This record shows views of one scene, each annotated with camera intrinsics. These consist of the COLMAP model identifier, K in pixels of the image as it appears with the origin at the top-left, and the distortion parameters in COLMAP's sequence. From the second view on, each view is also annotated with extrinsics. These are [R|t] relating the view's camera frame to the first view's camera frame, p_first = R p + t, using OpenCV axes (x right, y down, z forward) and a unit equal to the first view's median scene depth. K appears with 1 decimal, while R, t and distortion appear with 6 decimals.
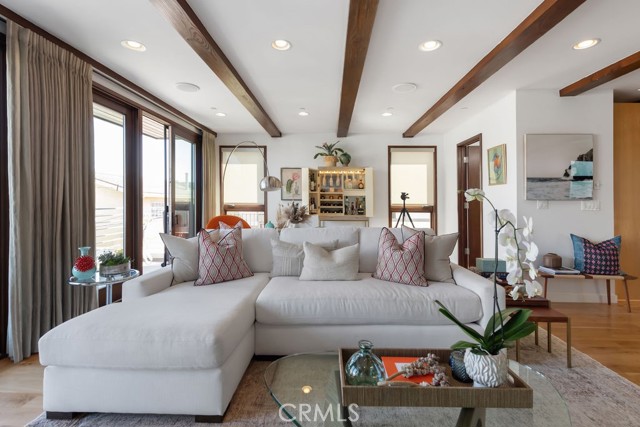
lens RADIAL K [[304.4, 0, 318.8], [0, 304.4, 202.8], [0, 0, 1]] dist [-0.000060, 0.000469]
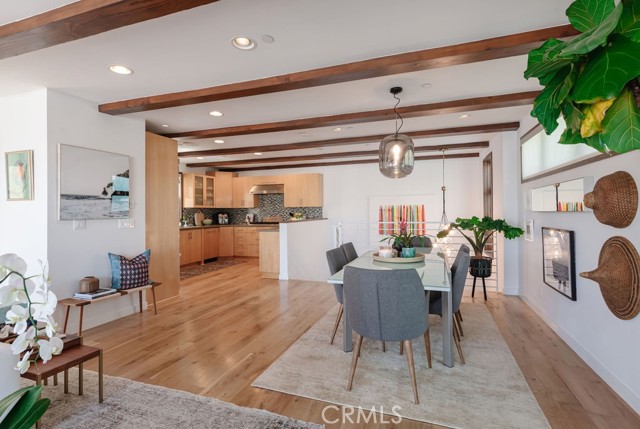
lens RADIAL K [[323.1, 0, 322.0], [0, 323.1, 201.0], [0, 0, 1]] dist [0.004716, 0.000574]
pose [[0.306356, 0.027443, 0.951521, 0.042839], [0.005900, 0.999510, -0.030727, -0.029789], [-0.951899, 0.015027, 0.306044, 0.024924]]
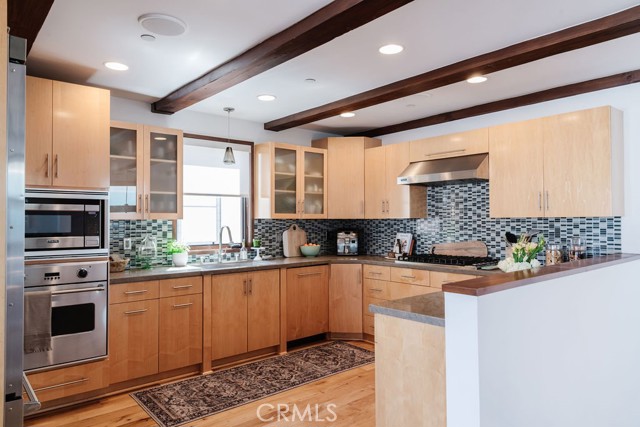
lens RADIAL K [[444.1, 0, 320.0], [0, 444.1, 213.5], [0, 0, 1]] dist [0.003553, 0.001070]
pose [[0.745433, 0.006921, 0.666545, 1.158800], [0.001721, 0.999923, -0.012308, -0.058821], [-0.666579, 0.010322, 0.745363, 0.463867]]
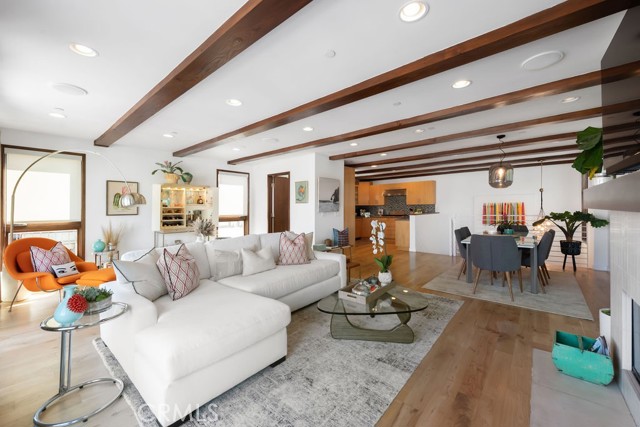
lens RADIAL K [[256.9, 0, 319.6], [0, 256.9, 208.0], [0, 0, 1]] dist [-0.000211, -0.000089]
pose [[0.632385, -0.006076, 0.774630, -0.515979], [0.008264, 0.999965, 0.001096, -0.035200], [-0.774610, 0.005709, 0.632413, -0.002879]]
